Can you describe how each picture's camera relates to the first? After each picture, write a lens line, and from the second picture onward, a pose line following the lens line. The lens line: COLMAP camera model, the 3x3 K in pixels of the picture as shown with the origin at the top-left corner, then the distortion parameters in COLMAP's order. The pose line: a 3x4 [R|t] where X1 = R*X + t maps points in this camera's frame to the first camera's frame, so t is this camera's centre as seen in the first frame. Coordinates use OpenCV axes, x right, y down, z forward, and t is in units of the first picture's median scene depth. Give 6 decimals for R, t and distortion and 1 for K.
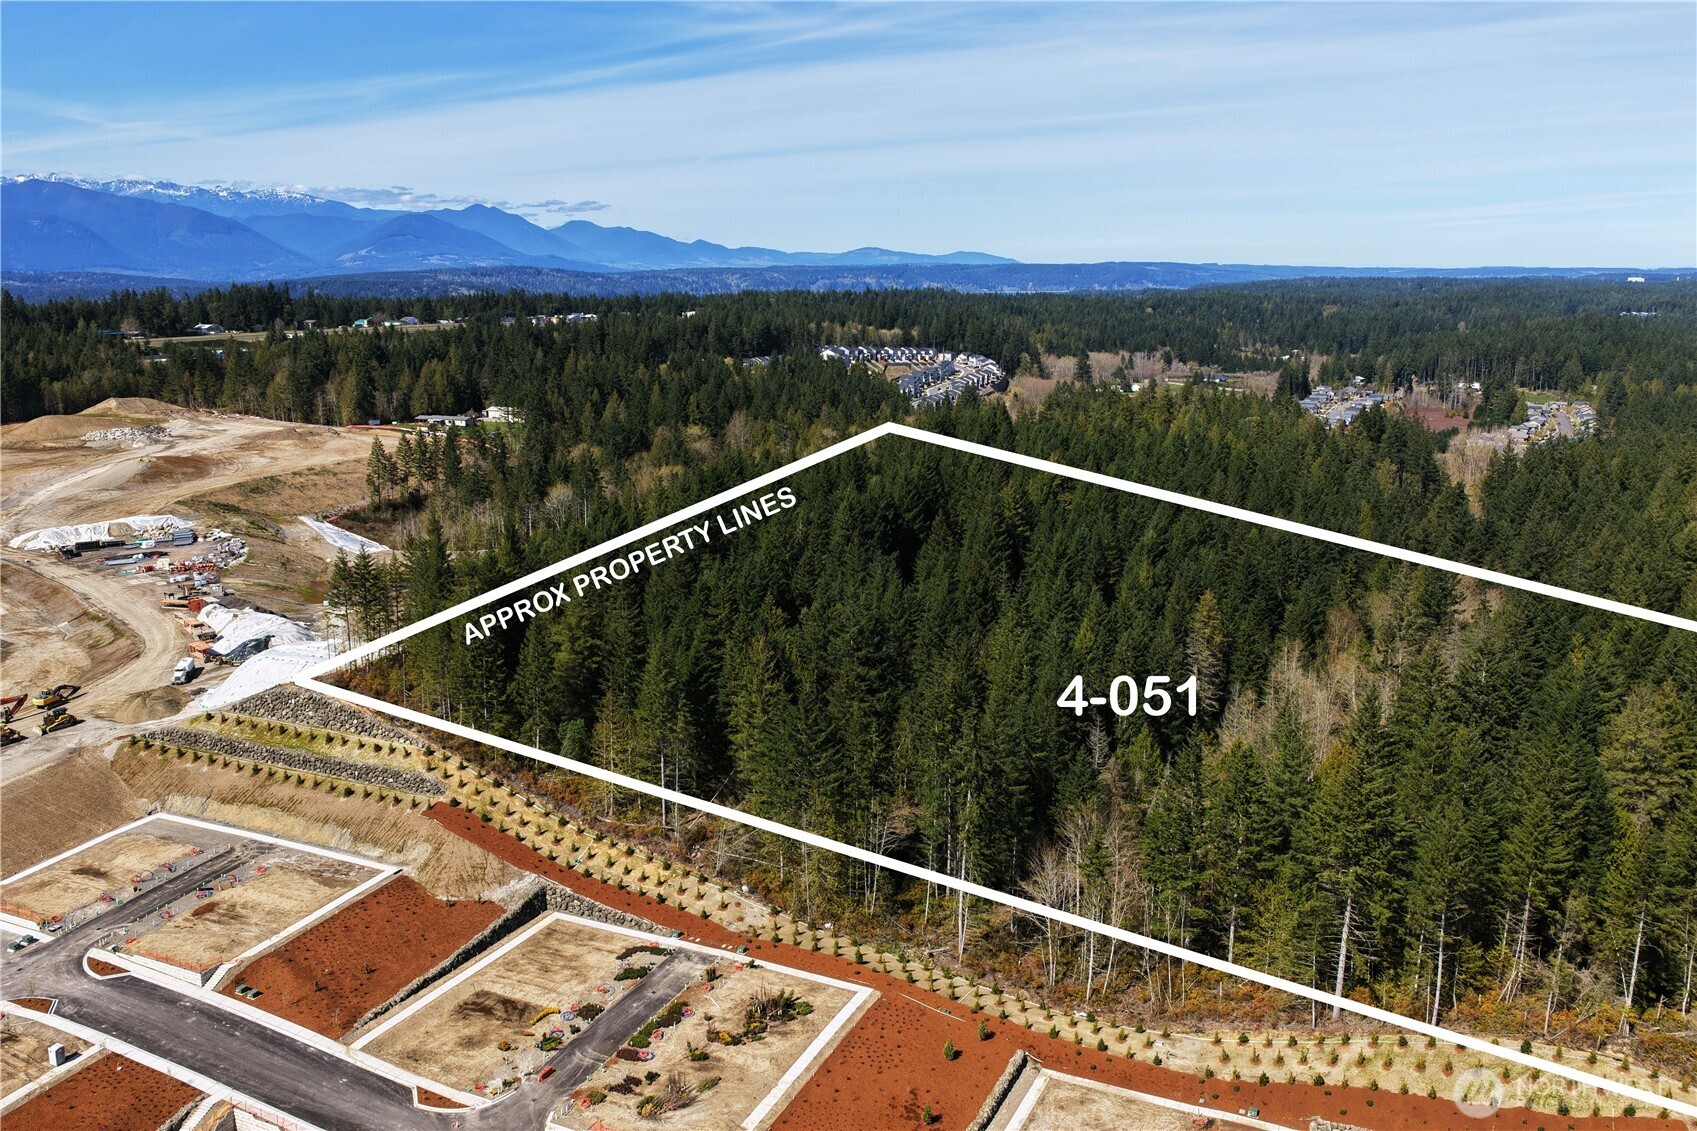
lens RADIAL K [[1391.3, 0, 853.7], [0, 1391.3, 563.0], [0, 0, 1]] dist [-0.016589, 0.046602]
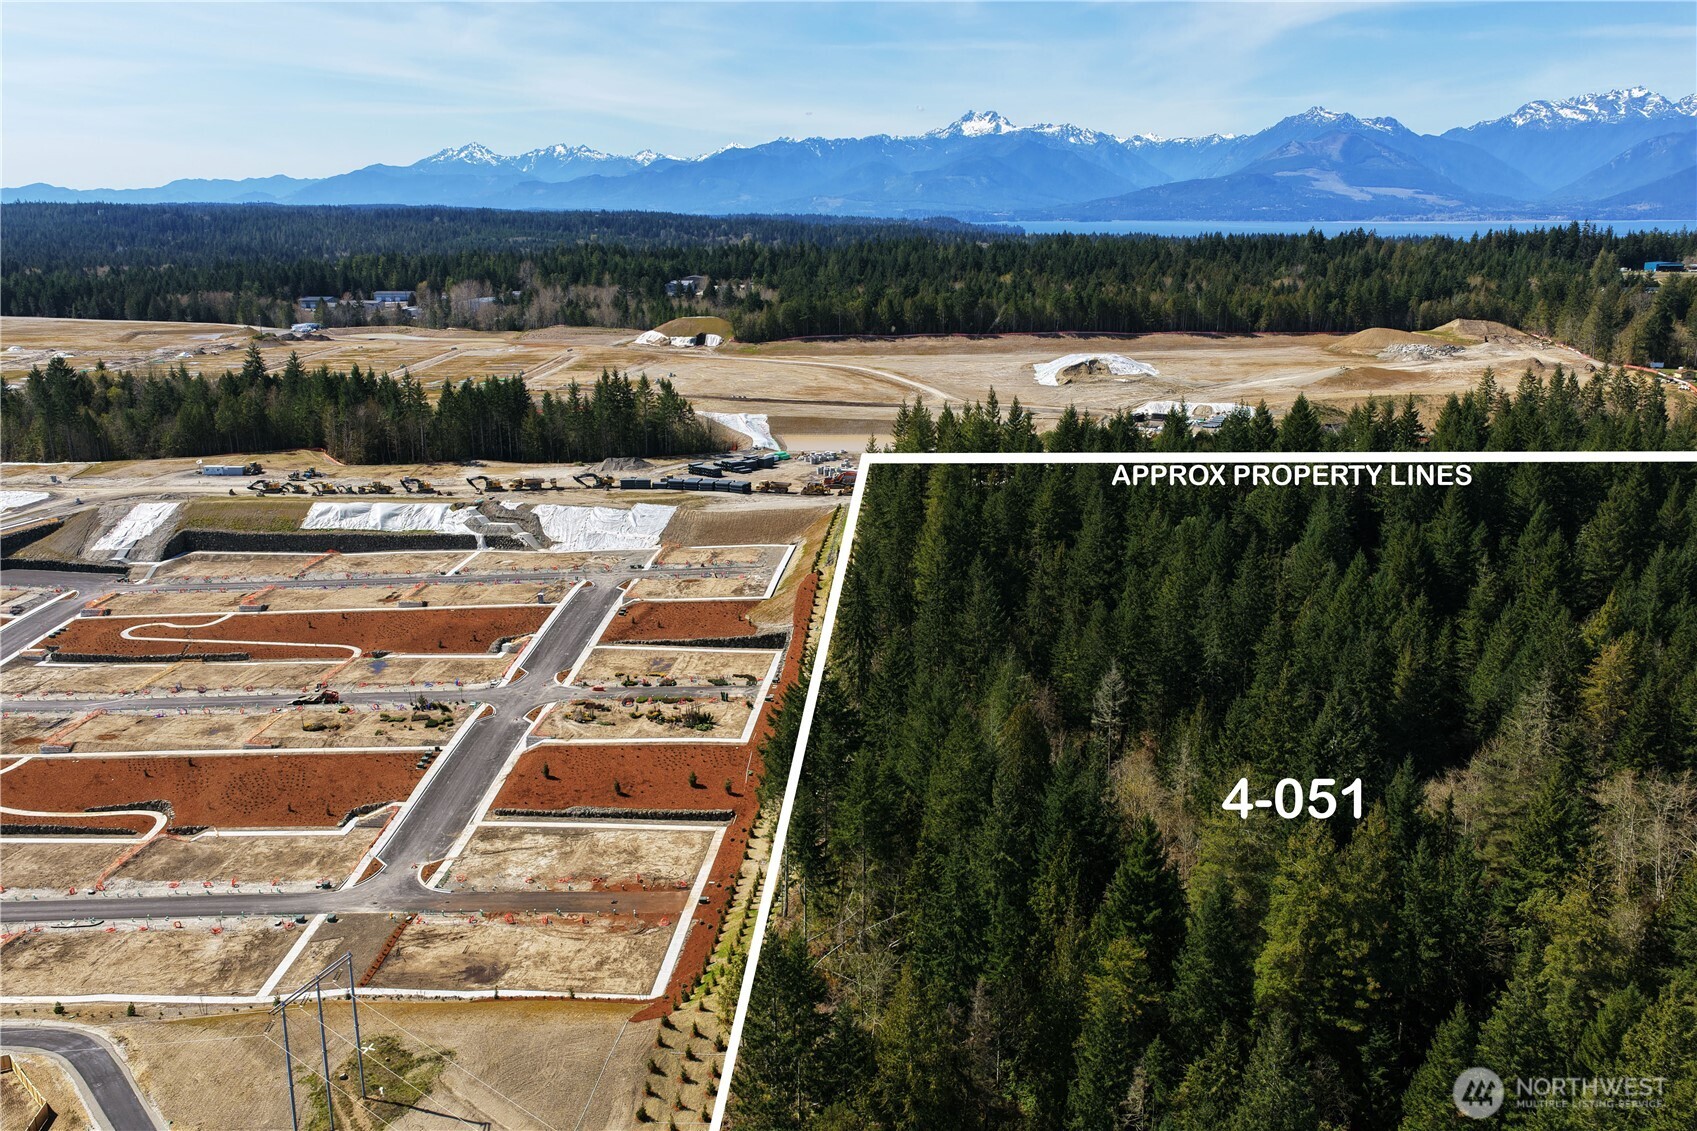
lens RADIAL K [[1391.3, 0, 853.7], [0, 1391.3, 563.0], [0, 0, 1]] dist [-0.016589, 0.046602]
pose [[0.384807, 0.238115, -0.891754, 1.212515], [-0.197954, 0.964960, 0.172242, -0.110440], [0.901520, 0.110246, 0.418459, 0.515396]]
